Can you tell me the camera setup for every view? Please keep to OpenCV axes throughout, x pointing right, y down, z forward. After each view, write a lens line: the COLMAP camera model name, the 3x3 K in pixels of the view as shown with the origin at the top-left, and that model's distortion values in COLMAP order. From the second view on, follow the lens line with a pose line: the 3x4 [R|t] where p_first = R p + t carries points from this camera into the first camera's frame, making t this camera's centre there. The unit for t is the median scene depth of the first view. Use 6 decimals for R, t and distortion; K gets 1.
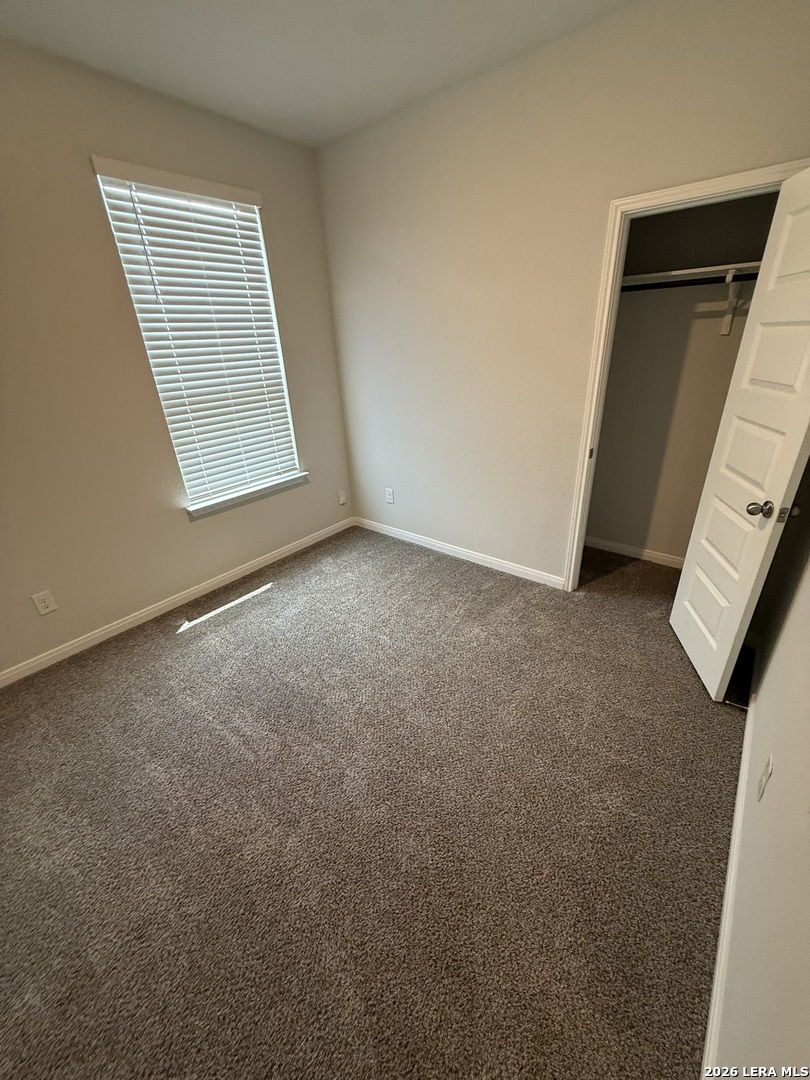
lens RADIAL K [[430.1, 0, 403.3], [0, 430.1, 534.0], [0, 0, 1]] dist [0.000128, 0.000349]
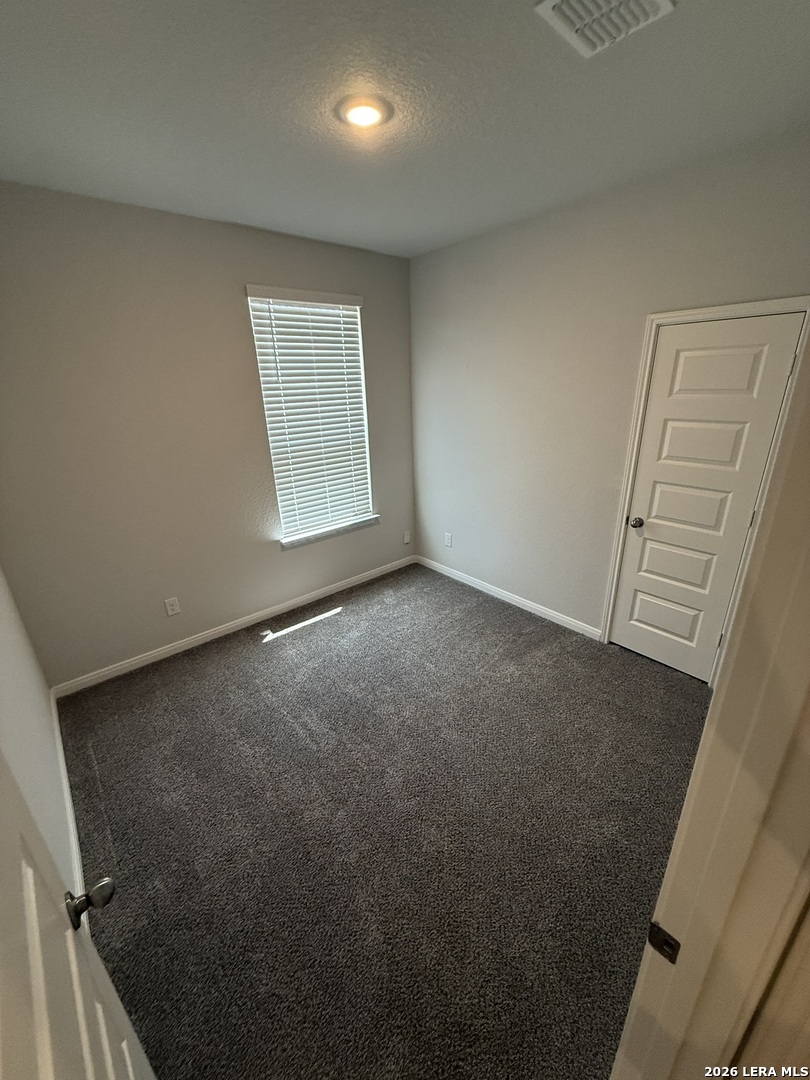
lens RADIAL K [[430.1, 0, 408.6], [0, 430.1, 532.8], [0, 0, 1]] dist [0.000128, 0.000349]
pose [[0.986711, 0.074981, -0.144152, 0.049569], [-0.085473, 0.994016, -0.068018, -0.040310], [0.138190, 0.079435, 0.987215, -0.237800]]
